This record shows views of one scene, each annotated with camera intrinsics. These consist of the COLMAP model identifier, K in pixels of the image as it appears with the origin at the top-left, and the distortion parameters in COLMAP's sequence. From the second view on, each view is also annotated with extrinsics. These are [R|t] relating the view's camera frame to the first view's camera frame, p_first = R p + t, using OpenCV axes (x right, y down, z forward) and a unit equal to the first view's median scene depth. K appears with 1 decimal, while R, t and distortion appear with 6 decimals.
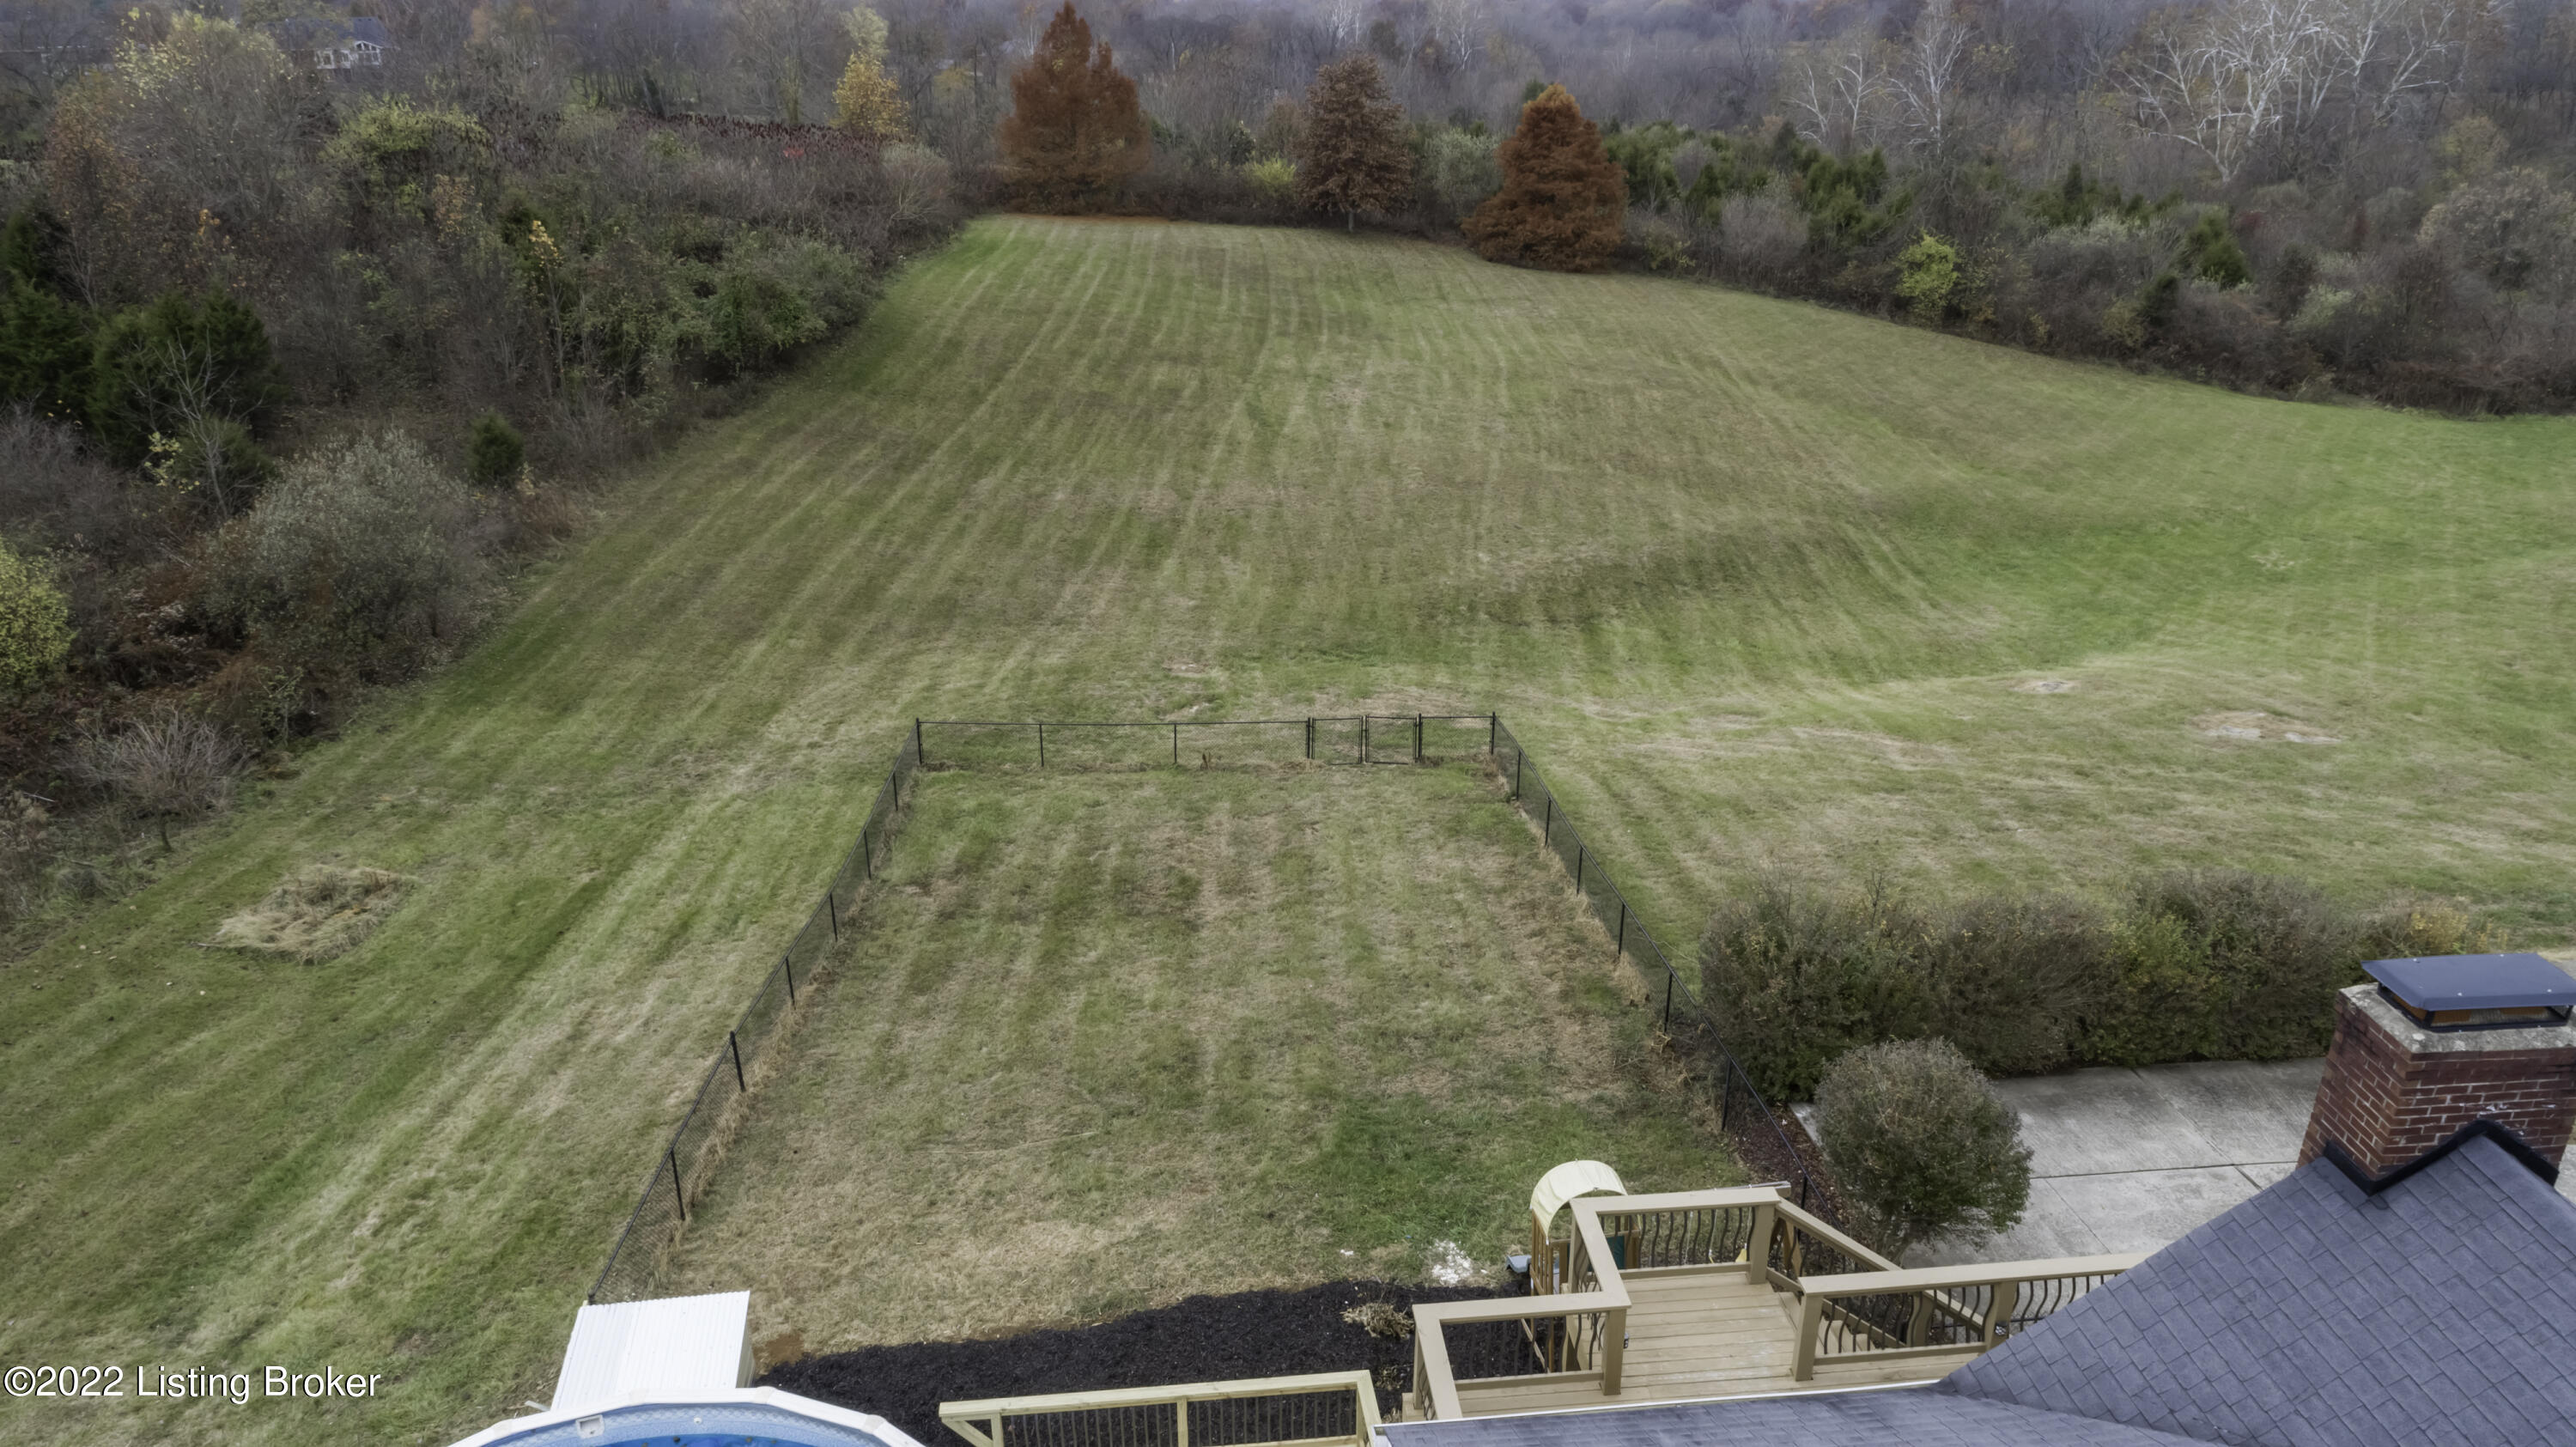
lens RADIAL K [[1712.9, 0, 1288.0], [0, 1712.9, 723.5], [0, 0, 1]] dist [-0.019768, 0.006565]
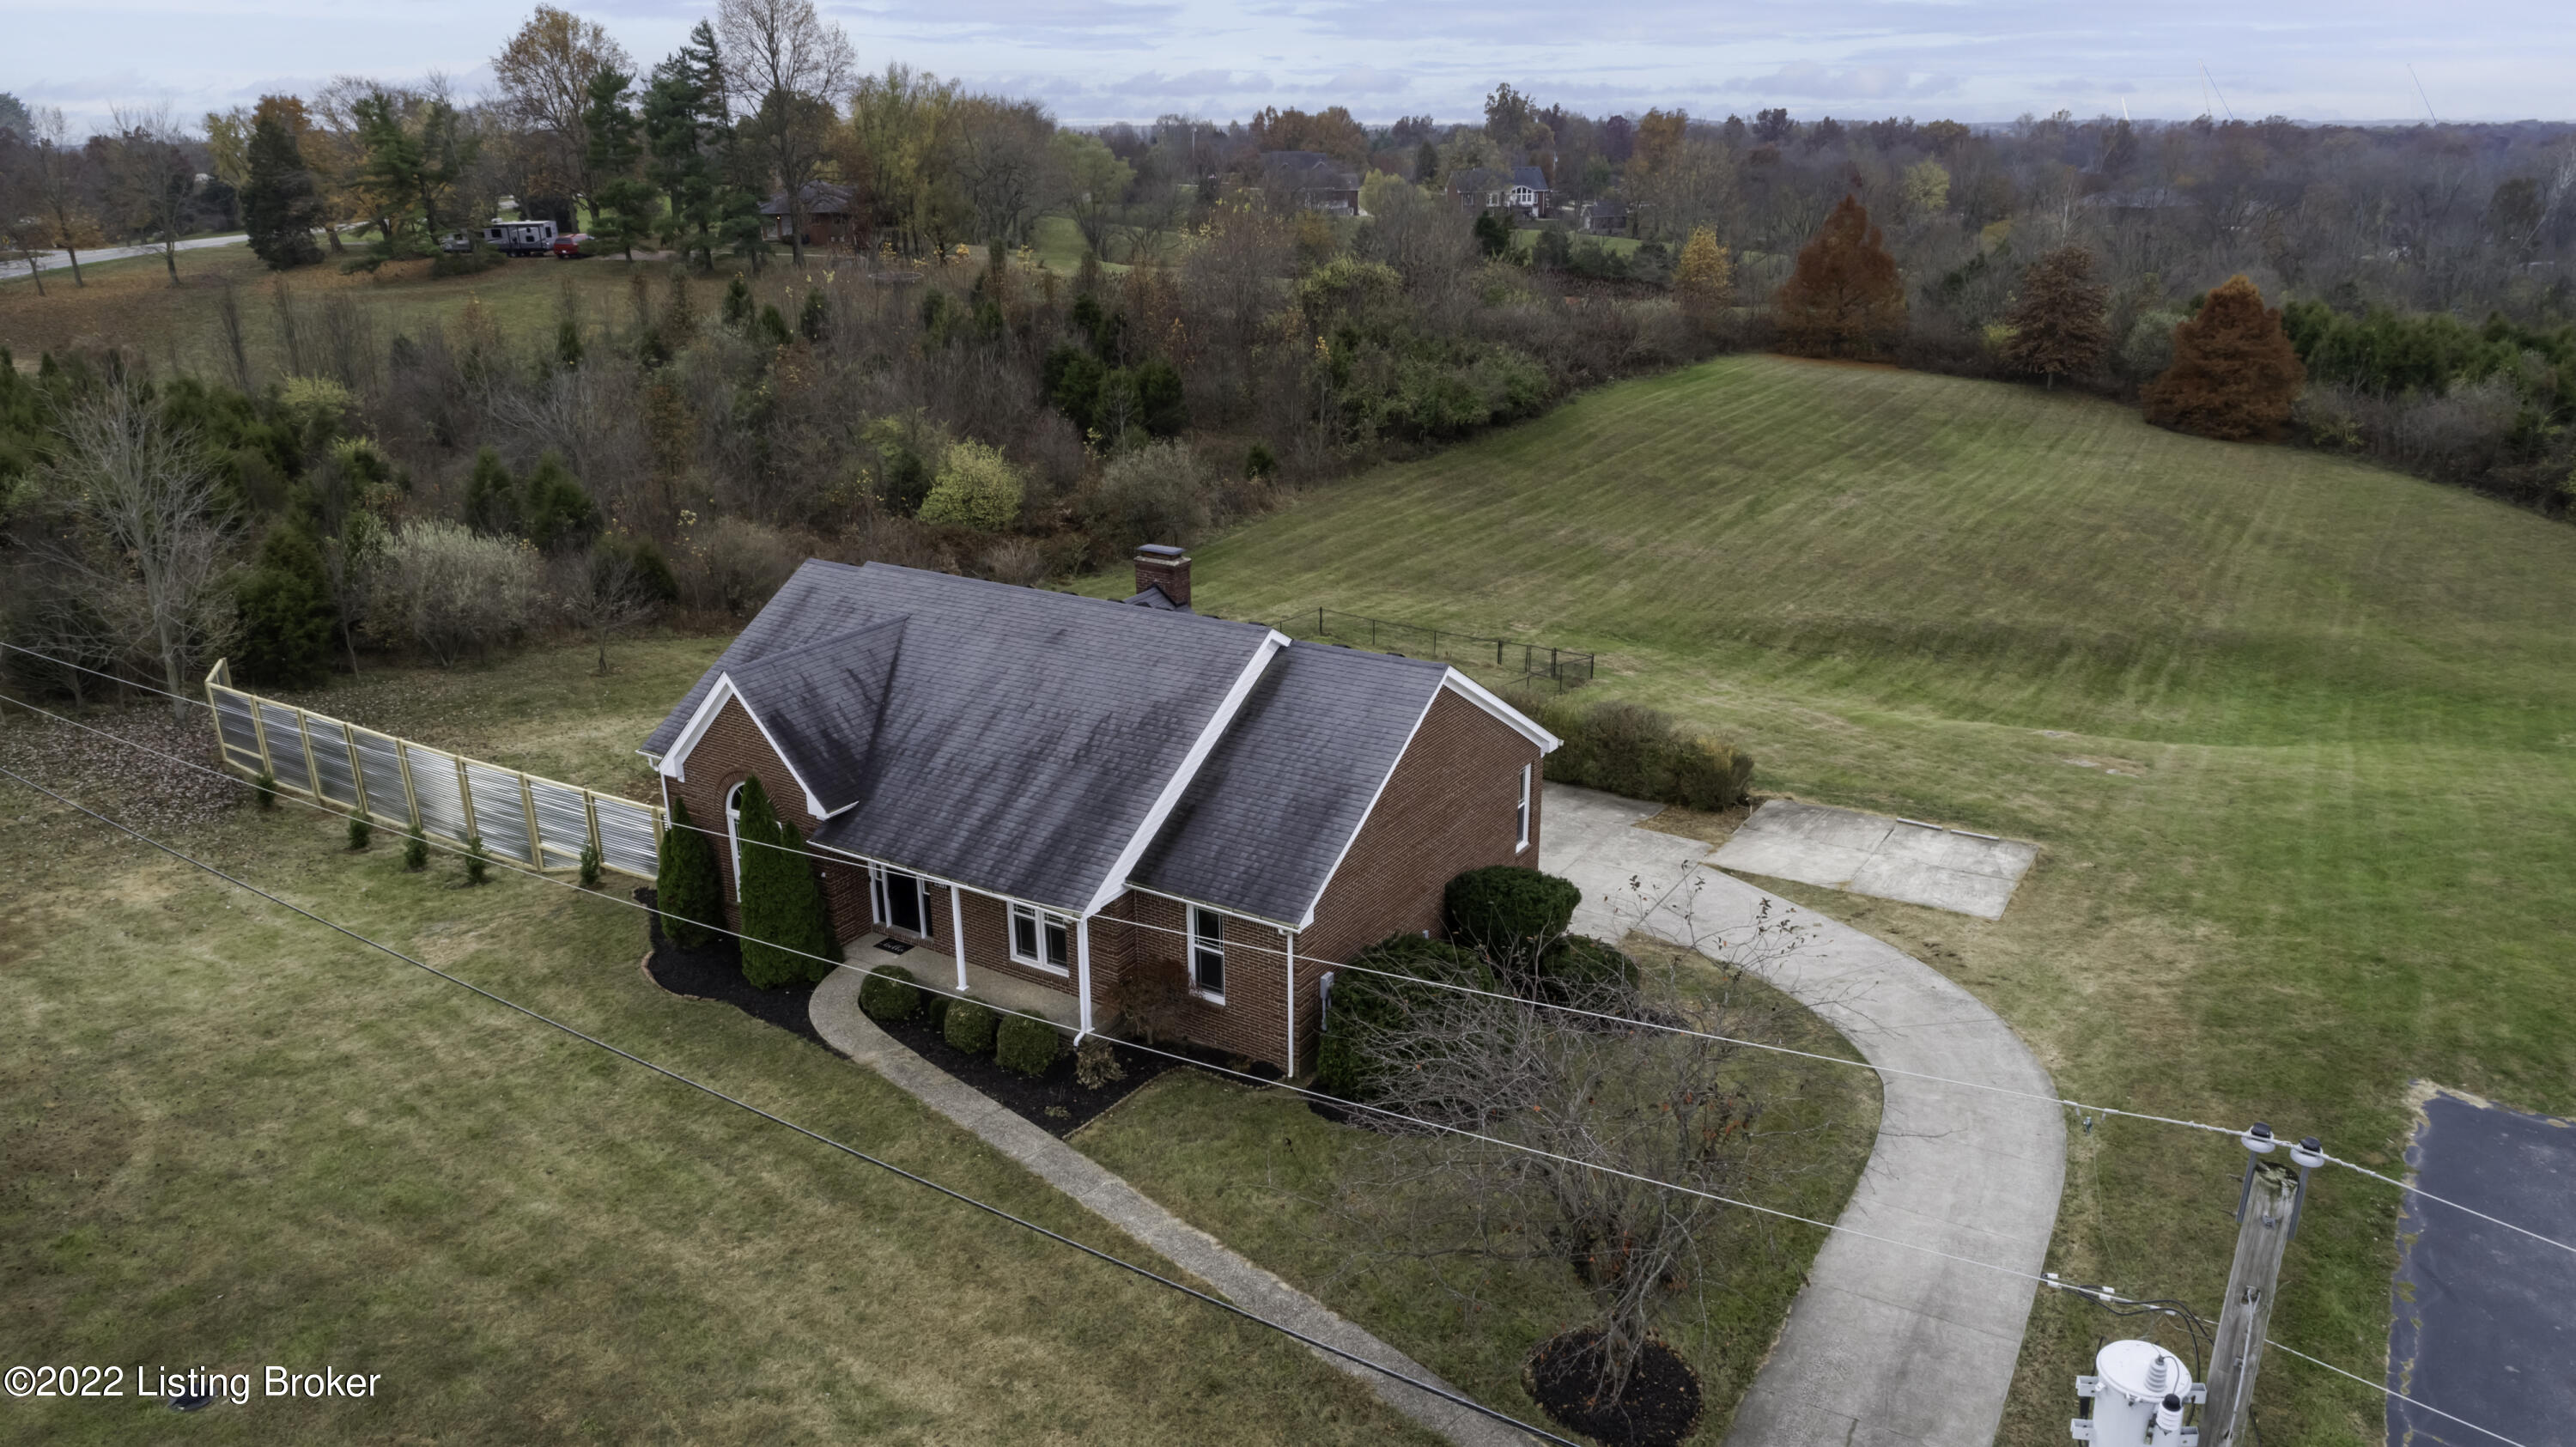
lens RADIAL K [[1712.9, 0, 1288.0], [0, 1712.9, 723.5], [0, 0, 1]] dist [-0.019768, 0.006565]
pose [[0.793928, 0.190668, -0.577342, 0.373814], [-0.229047, 0.973394, 0.006493, 0.050710], [0.563219, 0.127083, 0.816477, -0.235521]]
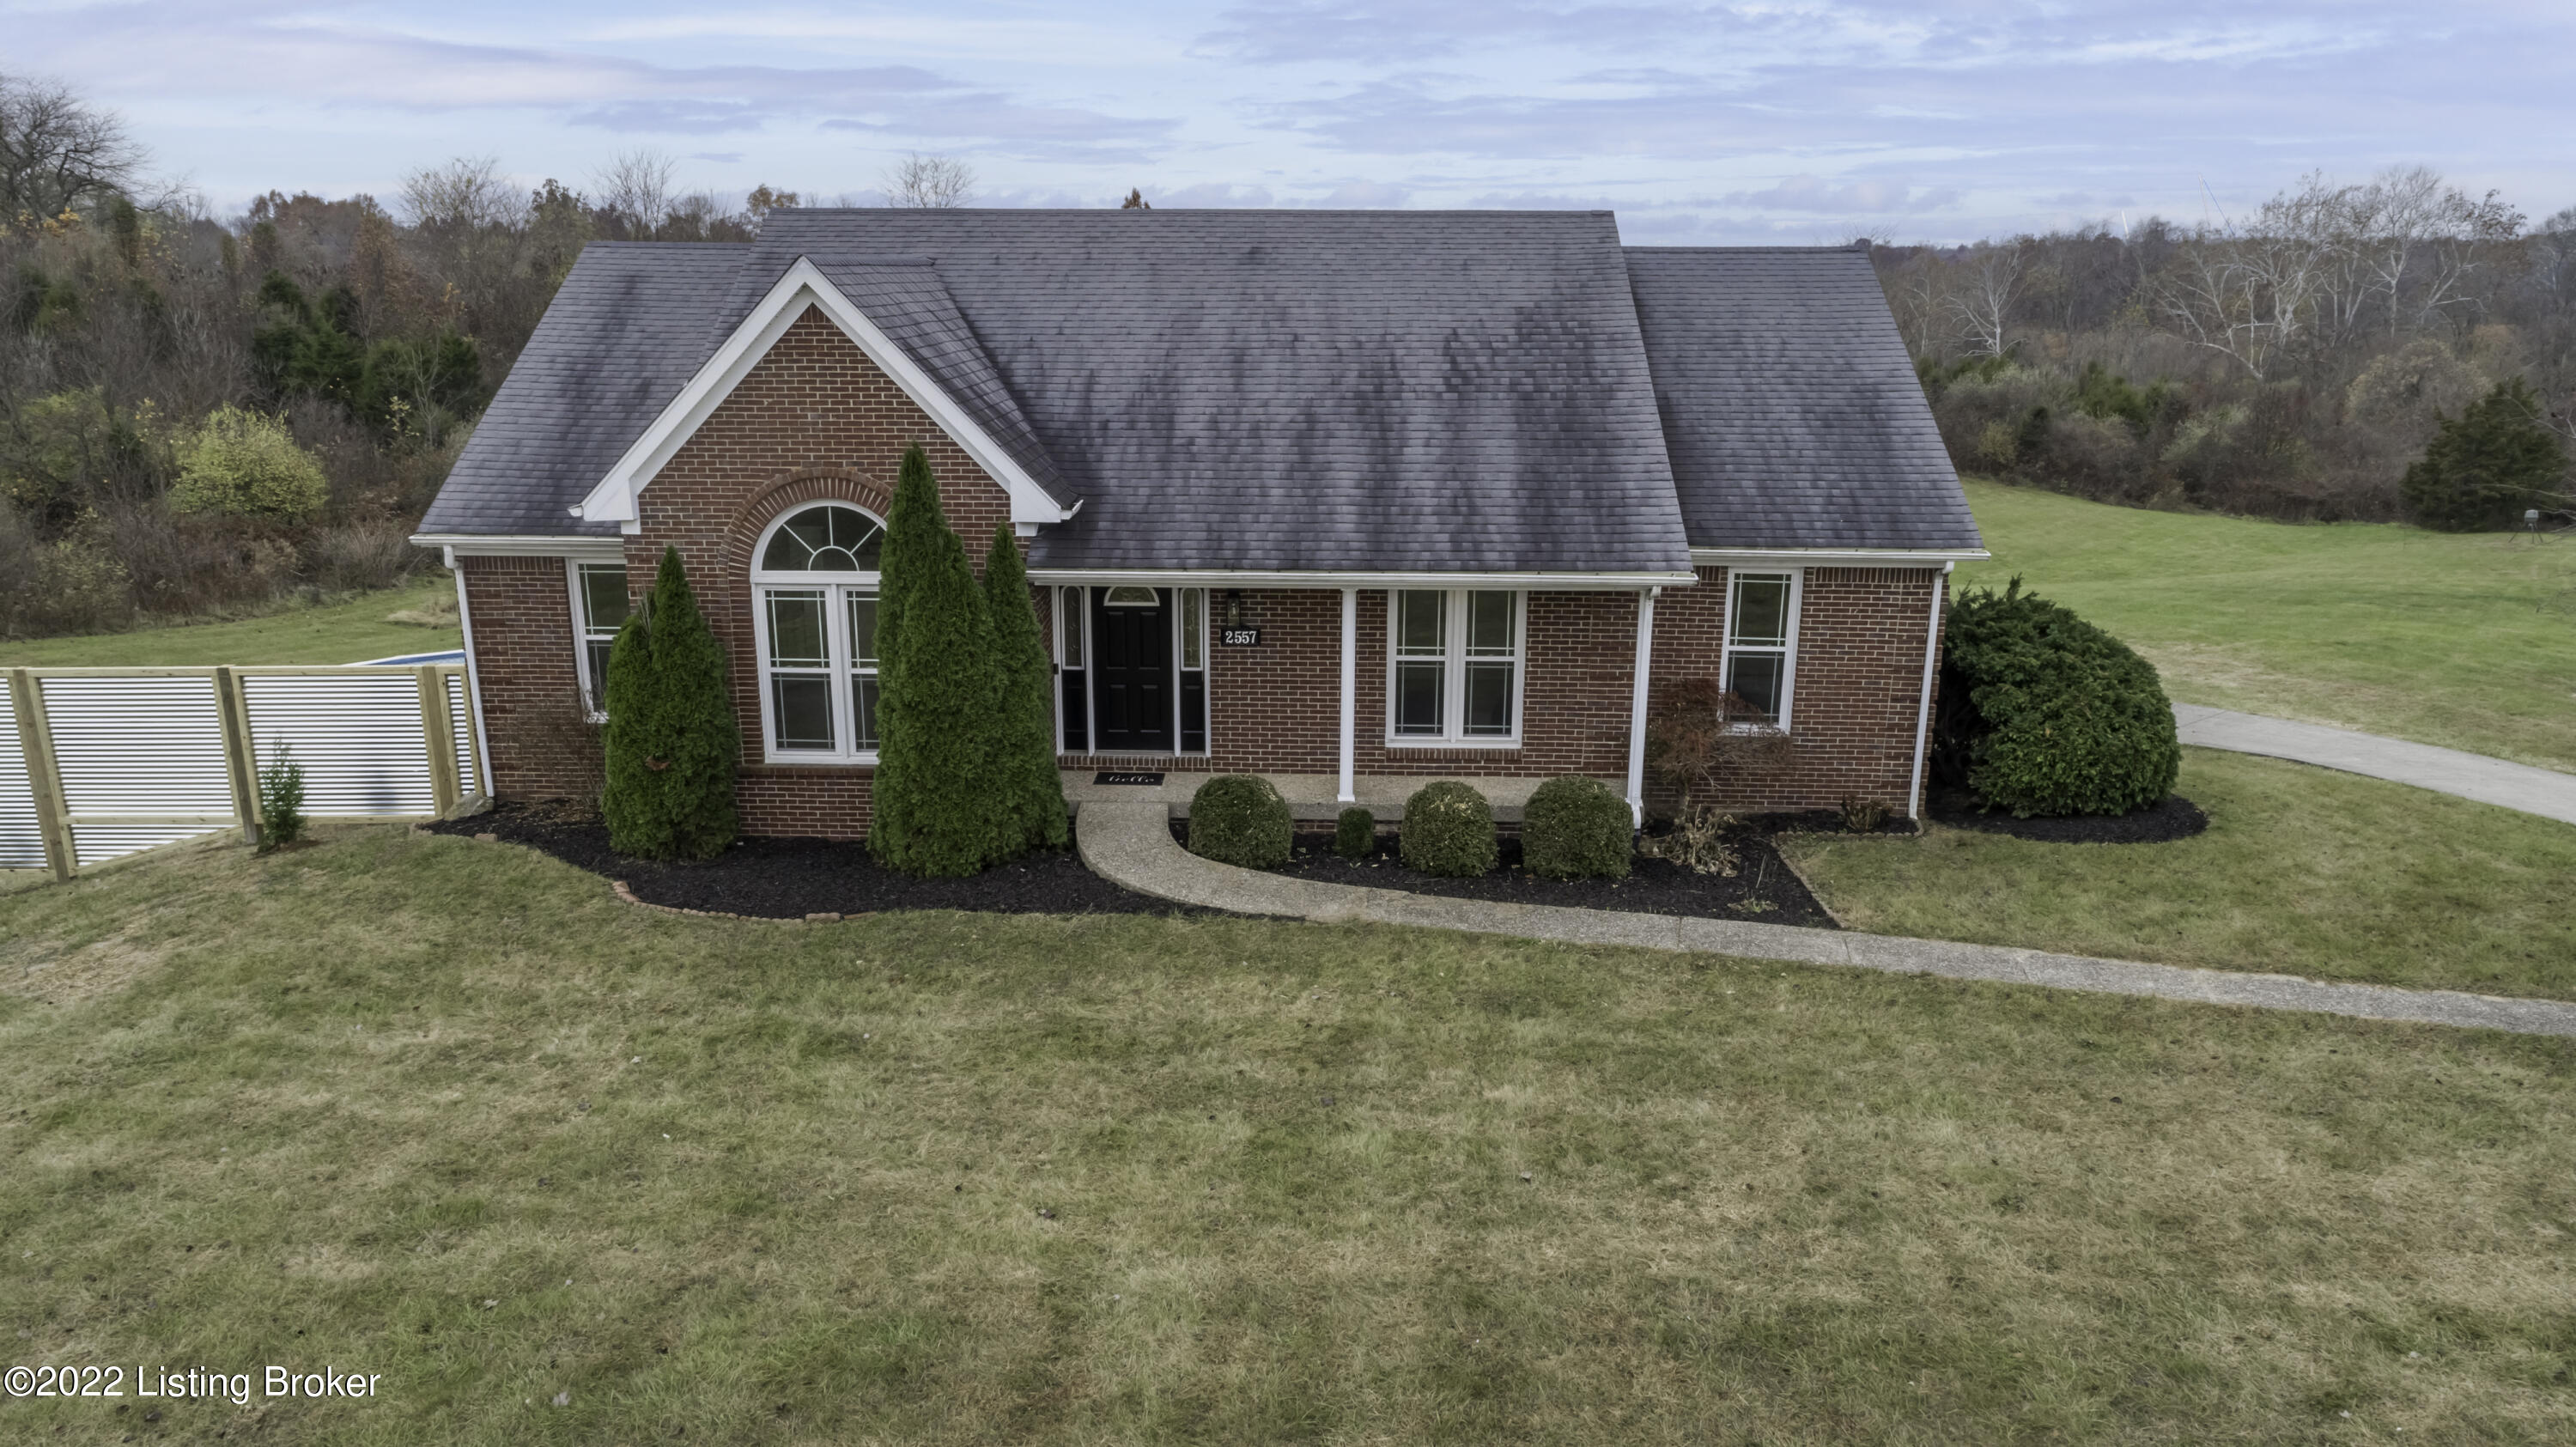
lens RADIAL K [[1712.9, 0, 1288.0], [0, 1712.9, 723.5], [0, 0, 1]] dist [-0.019768, 0.006565]
pose [[0.993317, 0.034572, -0.110122, 0.143422], [-0.049679, 0.989248, -0.137550, 0.139800], [0.104182, 0.142101, 0.984354, -0.174955]]
